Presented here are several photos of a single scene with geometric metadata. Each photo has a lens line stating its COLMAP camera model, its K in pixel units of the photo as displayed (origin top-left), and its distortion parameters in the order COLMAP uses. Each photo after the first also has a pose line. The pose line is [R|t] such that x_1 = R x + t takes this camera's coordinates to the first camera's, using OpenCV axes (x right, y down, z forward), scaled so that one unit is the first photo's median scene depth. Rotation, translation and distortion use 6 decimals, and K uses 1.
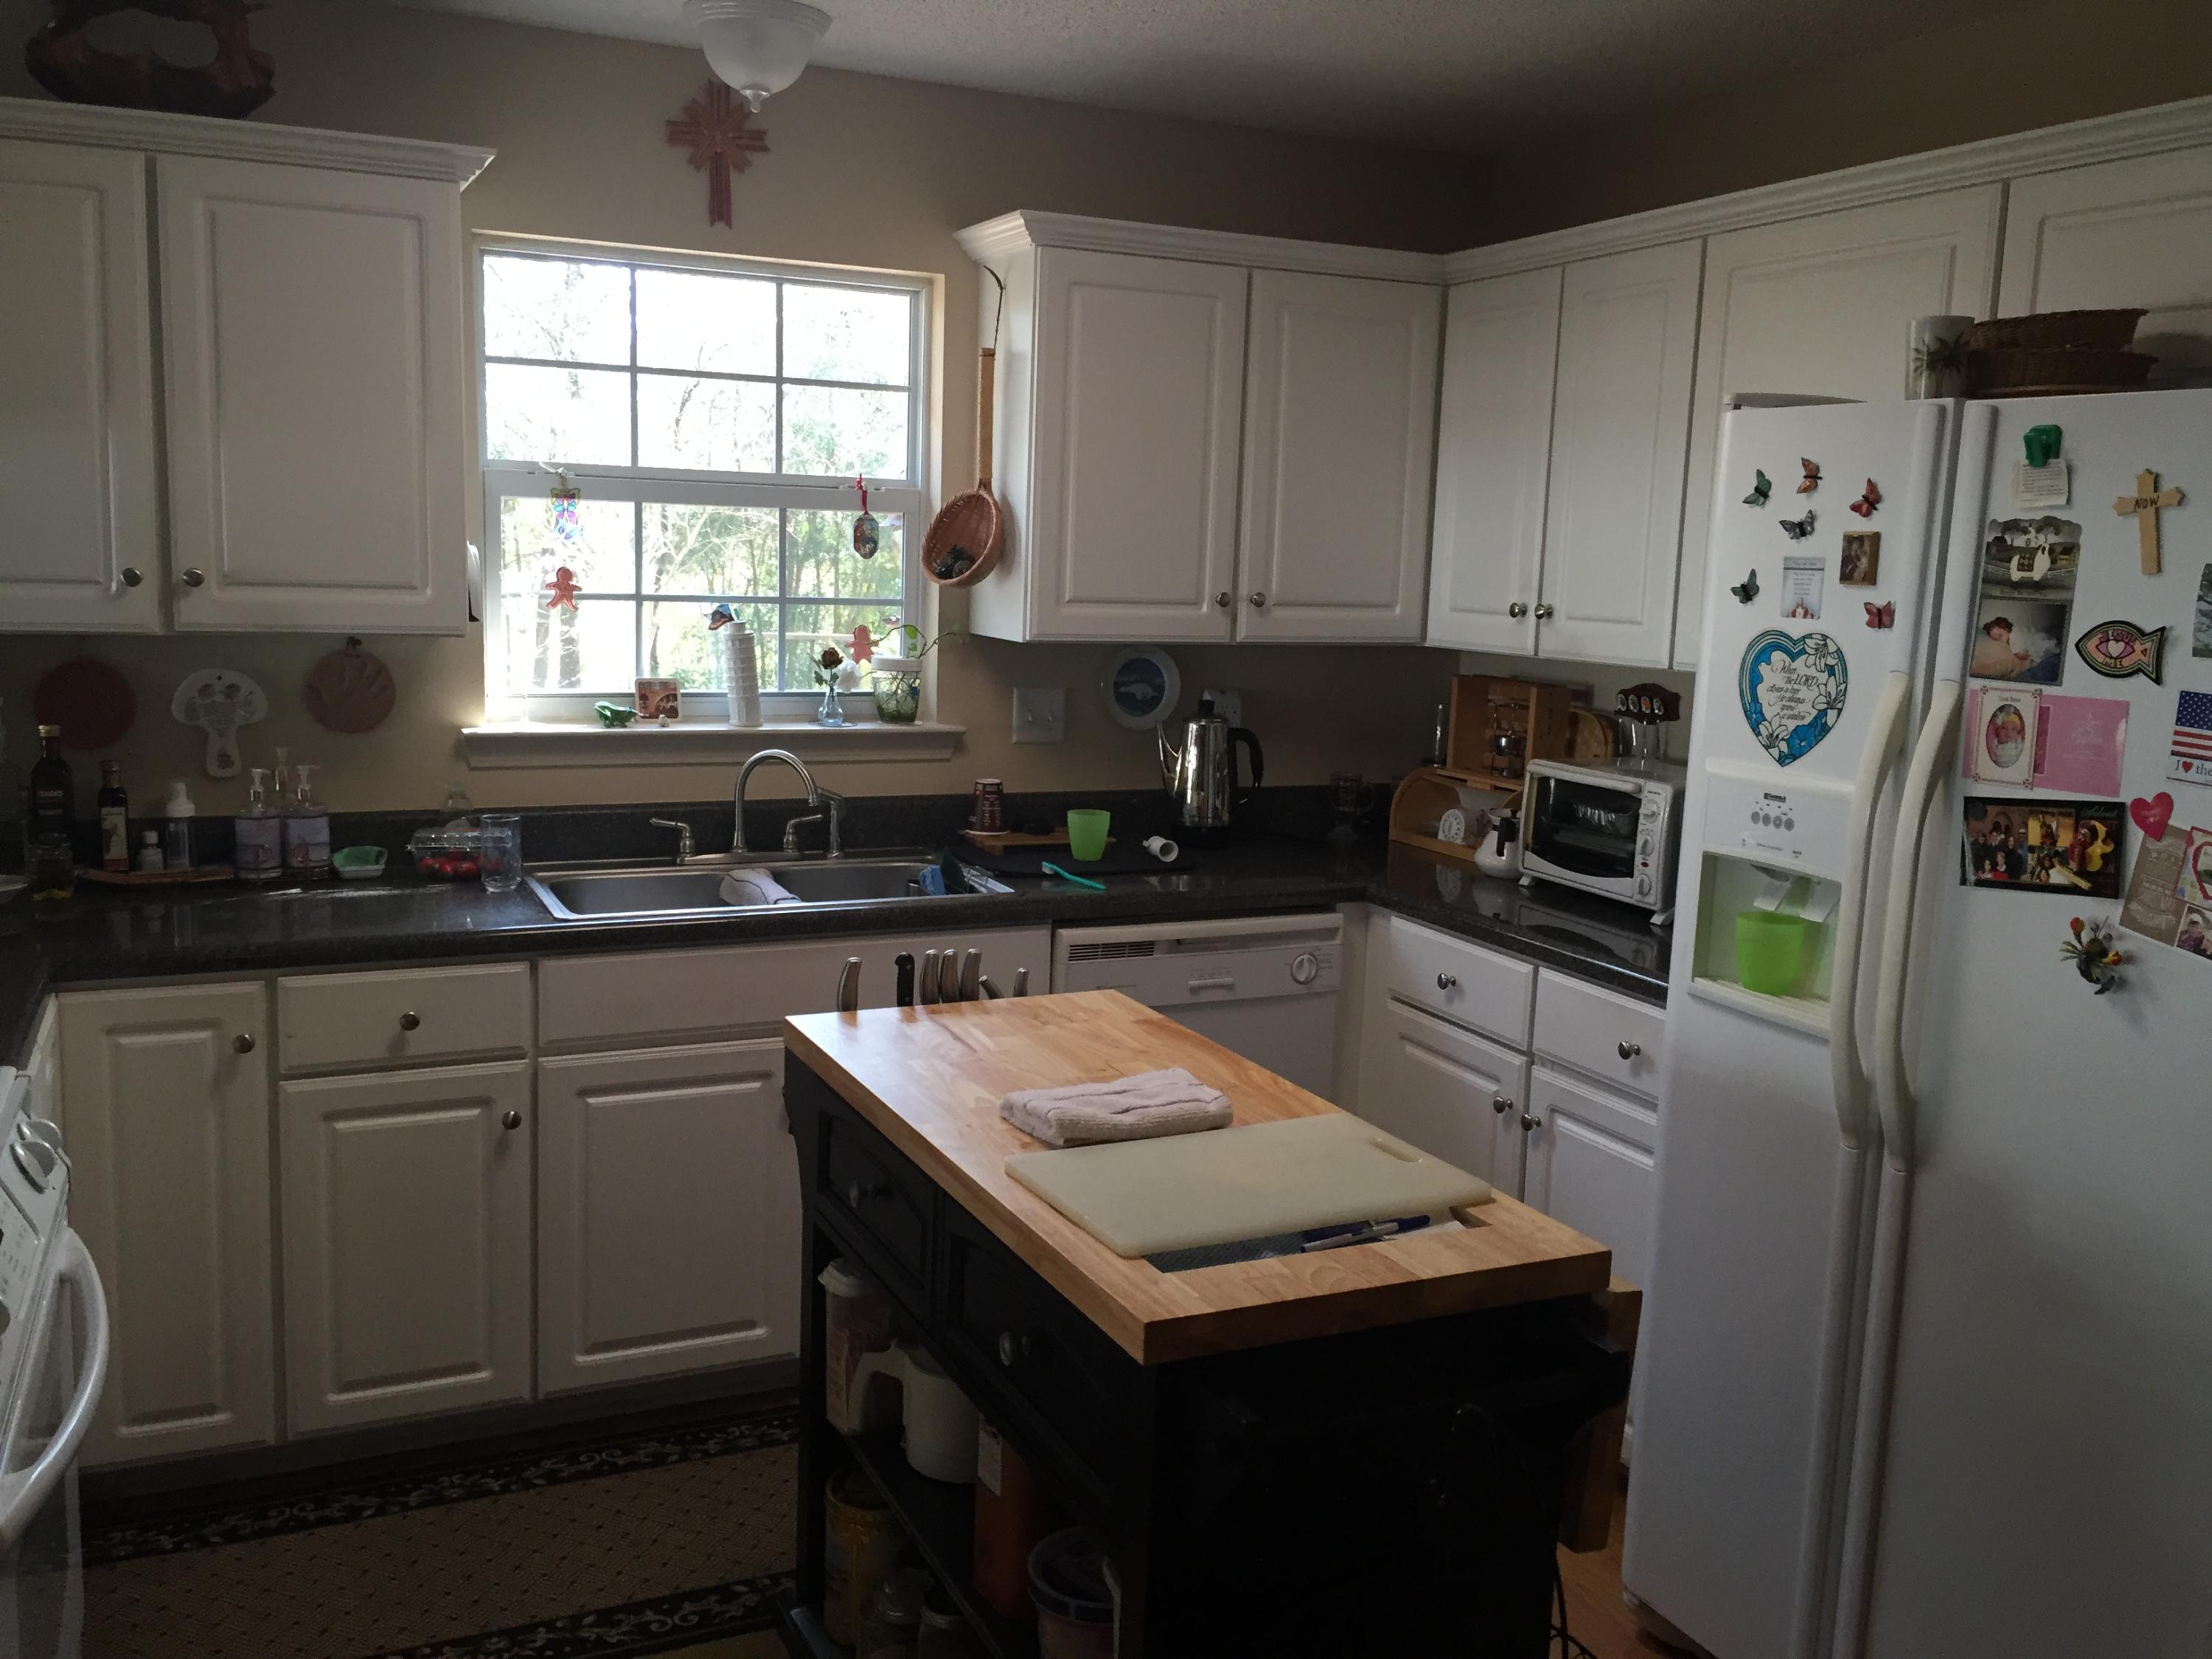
lens RADIAL K [[1866.8, 0, 1106.0], [0, 1866.8, 829.5], [0, 0, 1]] dist [0.091954, -0.135922]
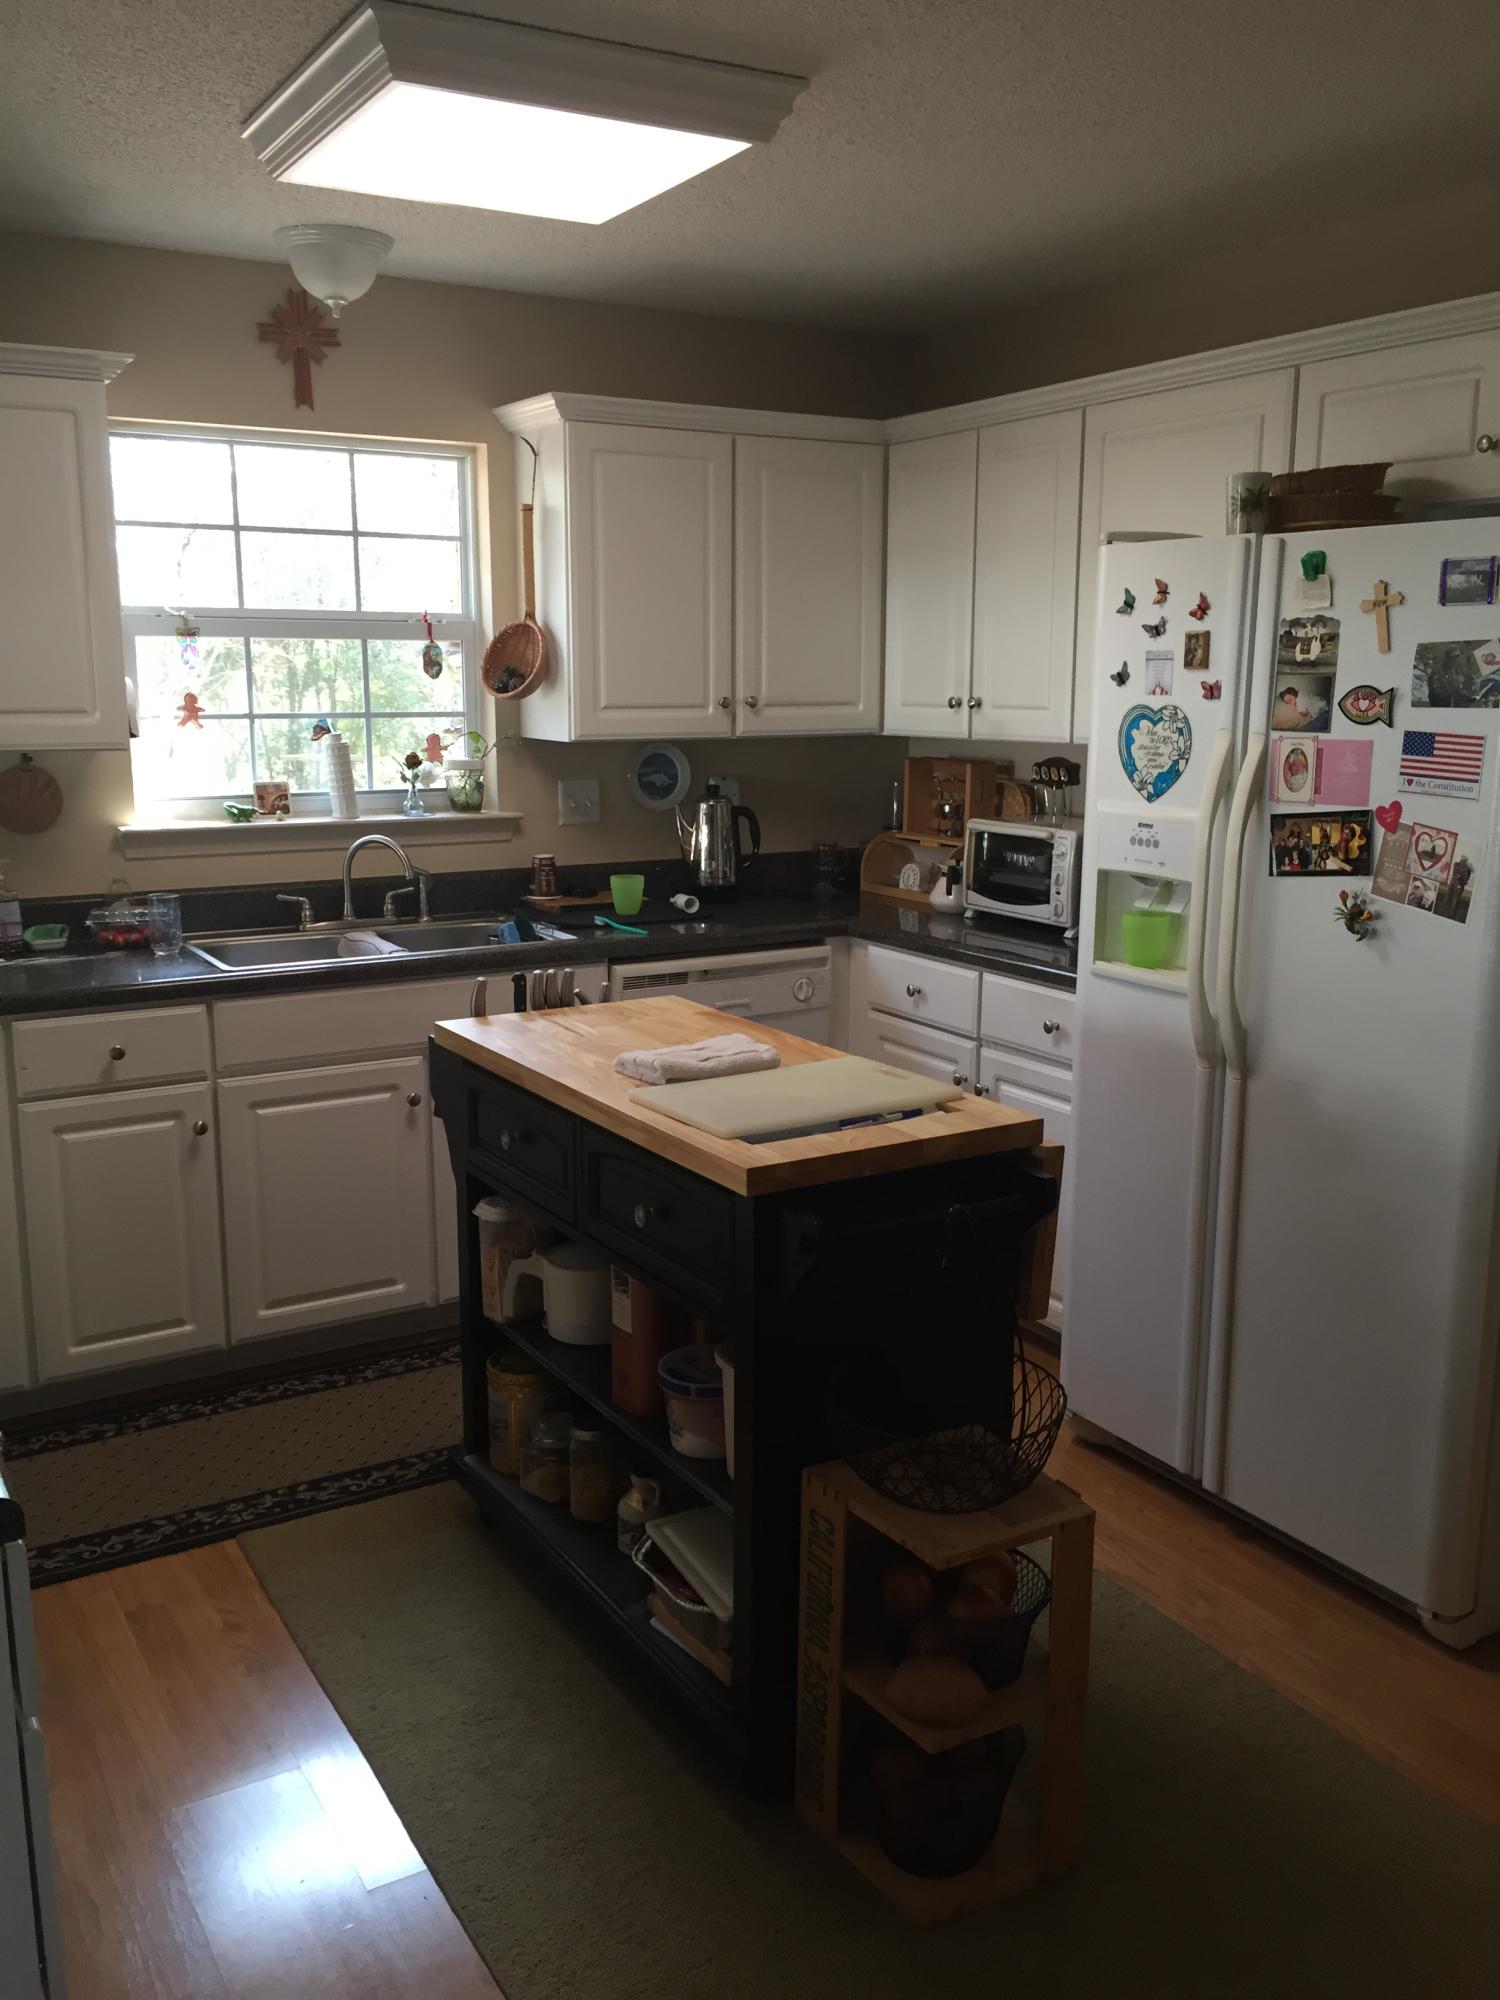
lens RADIAL K [[1698.2, 0, 750.0], [0, 1698.2, 1000.0], [0, 0, 1]] dist [0.098989, -0.105695]
pose [[0.993934, -0.052095, 0.096857, -0.048373], [0.047930, 0.997843, 0.044850, 0.030225], [-0.098984, -0.039935, 0.994287, -0.172538]]
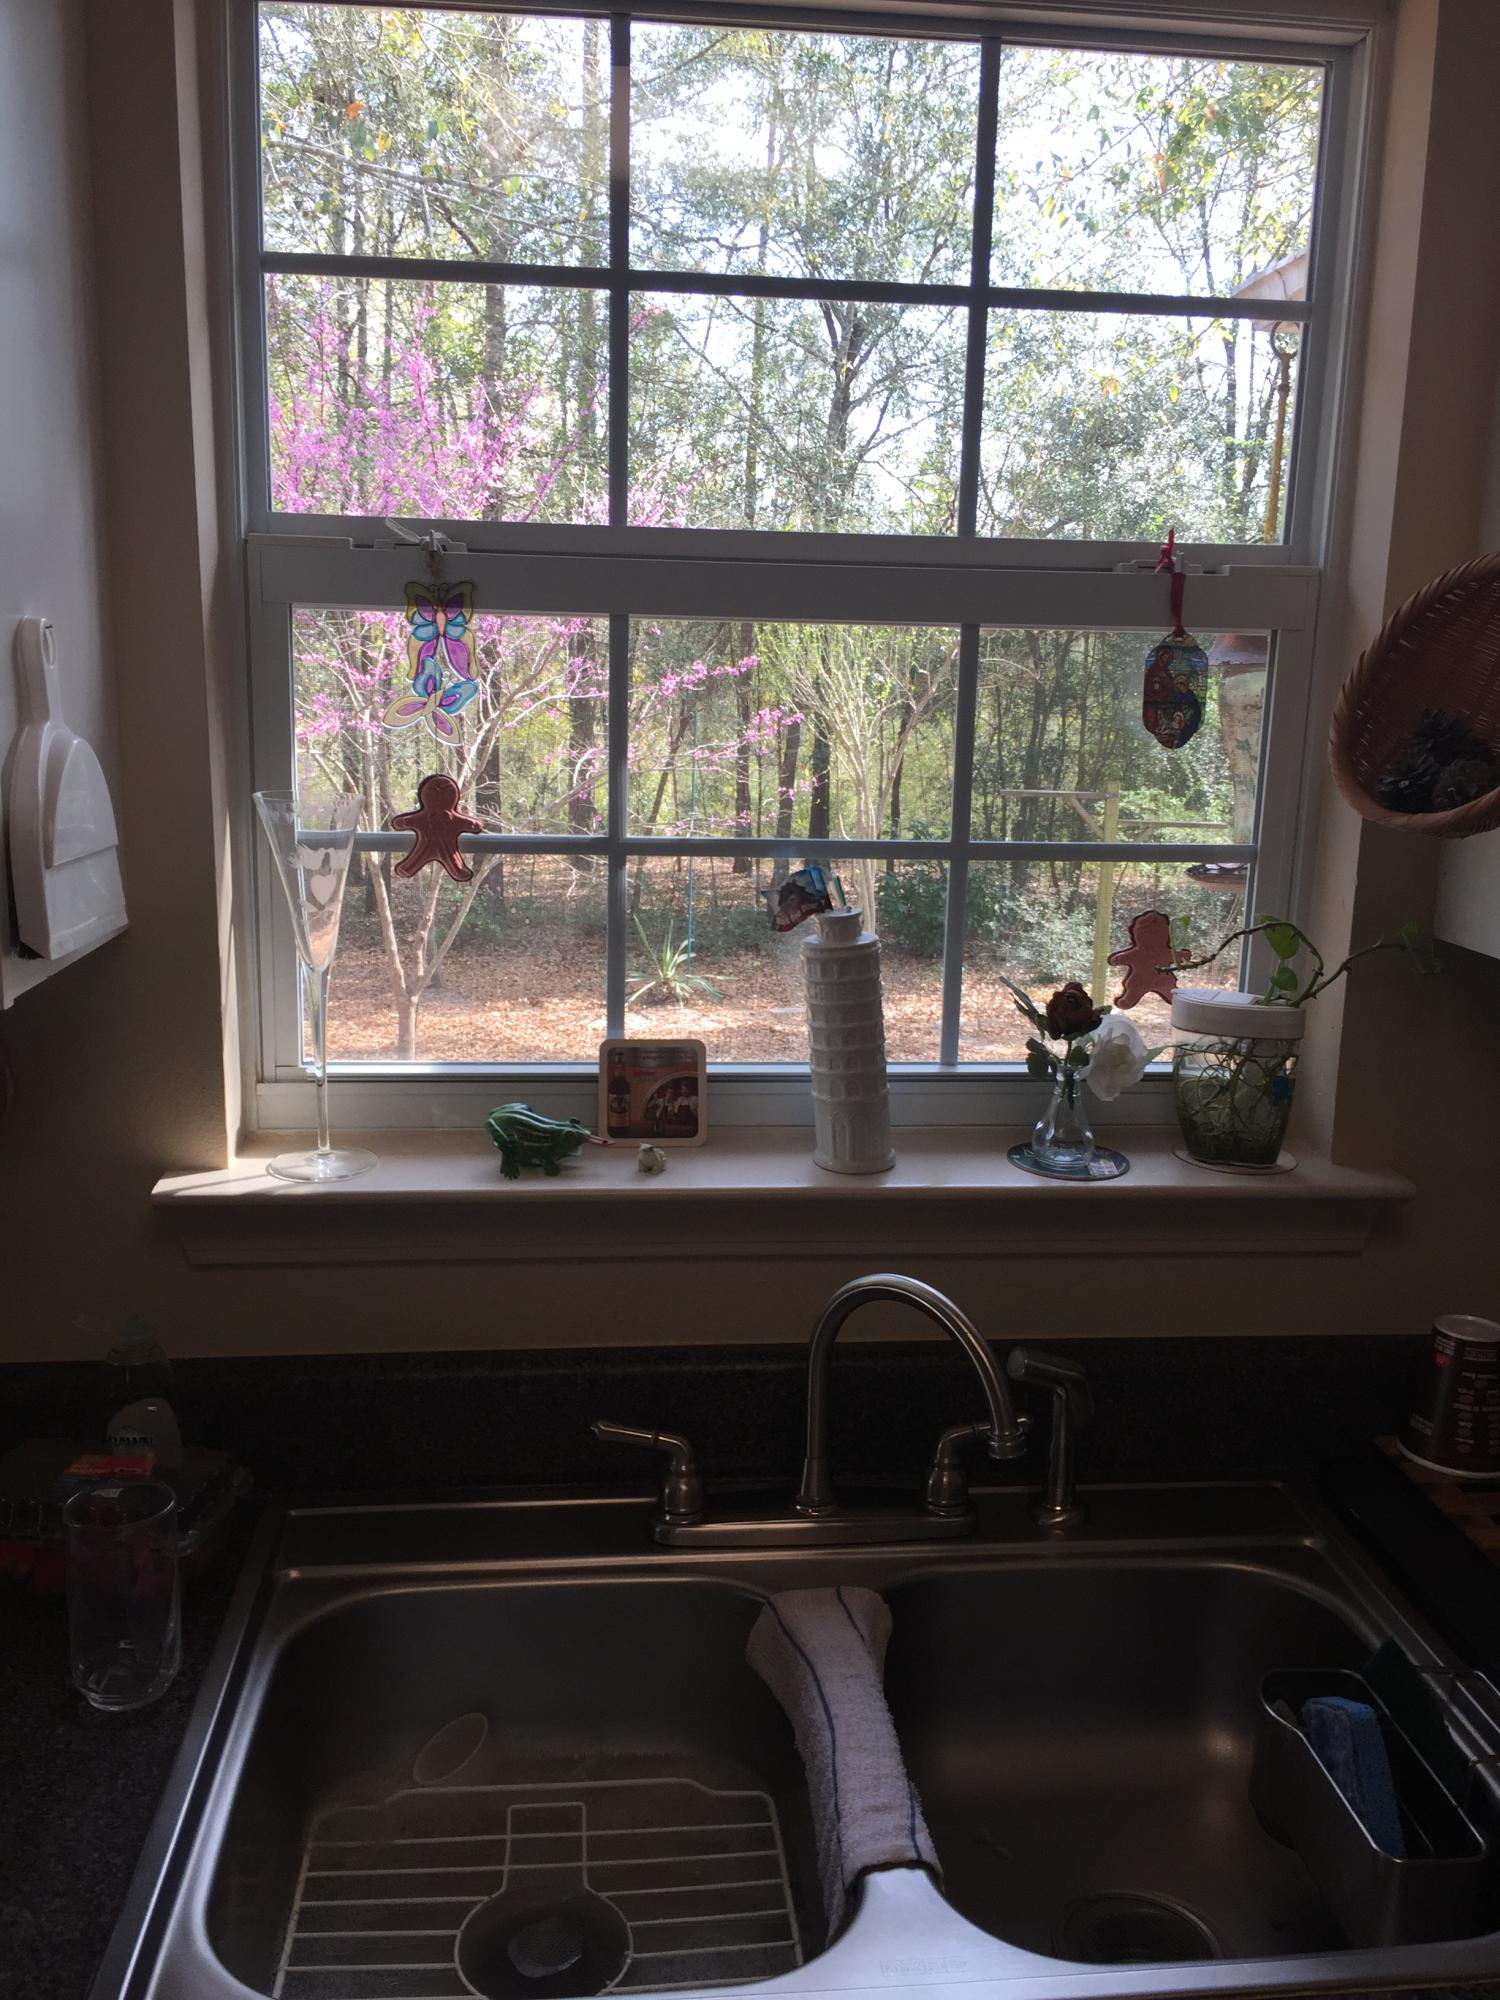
lens RADIAL K [[1687.9, 0, 791.9], [0, 1687.9, 996.9], [0, 0, 1]] dist [0.091954, -0.135922]
pose [[0.952723, 0.050212, -0.299662, -0.110172], [-0.041632, 0.998521, 0.034952, -0.117903], [0.300974, -0.020824, 0.953405, 0.735446]]
